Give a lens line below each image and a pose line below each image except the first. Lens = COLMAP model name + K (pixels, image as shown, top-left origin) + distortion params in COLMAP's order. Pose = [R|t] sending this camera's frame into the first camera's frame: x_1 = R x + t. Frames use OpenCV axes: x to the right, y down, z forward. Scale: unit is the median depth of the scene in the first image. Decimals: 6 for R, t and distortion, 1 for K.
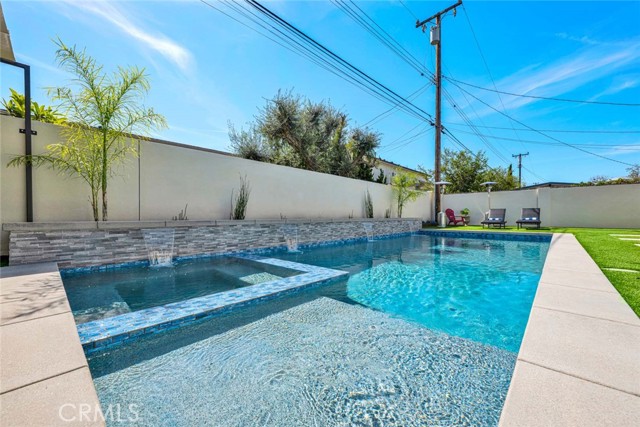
lens RADIAL K [[258.5, 0, 320.1], [0, 258.5, 216.4], [0, 0, 1]] dist [0.012016, 0.000543]
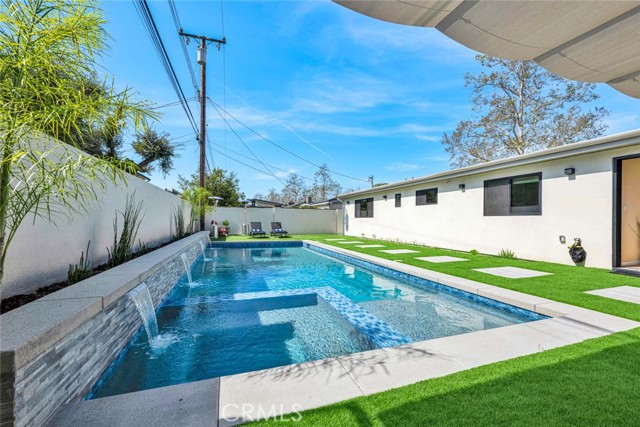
lens RADIAL K [[258.5, 0, 320.9], [0, 258.5, 216.3], [0, 0, 1]] dist [0.012016, 0.000543]
pose [[0.471832, 0.016566, 0.881533, -0.372784], [-0.004119, 0.999854, -0.016585, -0.045479], [-0.881679, 0.004194, 0.471831, 0.119804]]
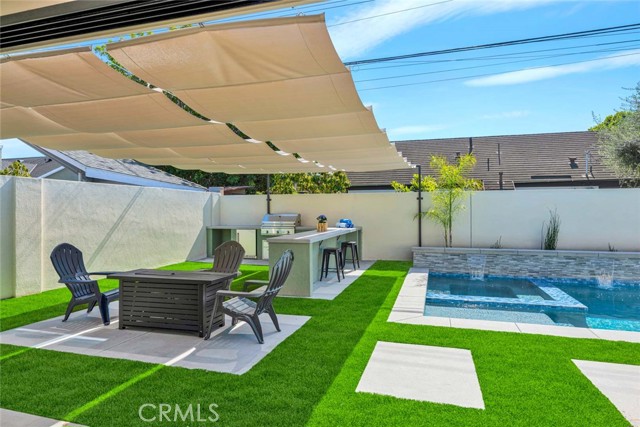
lens RADIAL K [[390.5, 0, 313.6], [0, 390.5, 210.6], [0, 0, 1]] dist [-0.007915, -0.001307]
pose [[0.436249, -0.001292, -0.899825, 0.405243], [-0.000868, 0.999998, -0.001857, -0.081207], [0.899826, 0.001591, 0.436247, -0.342843]]
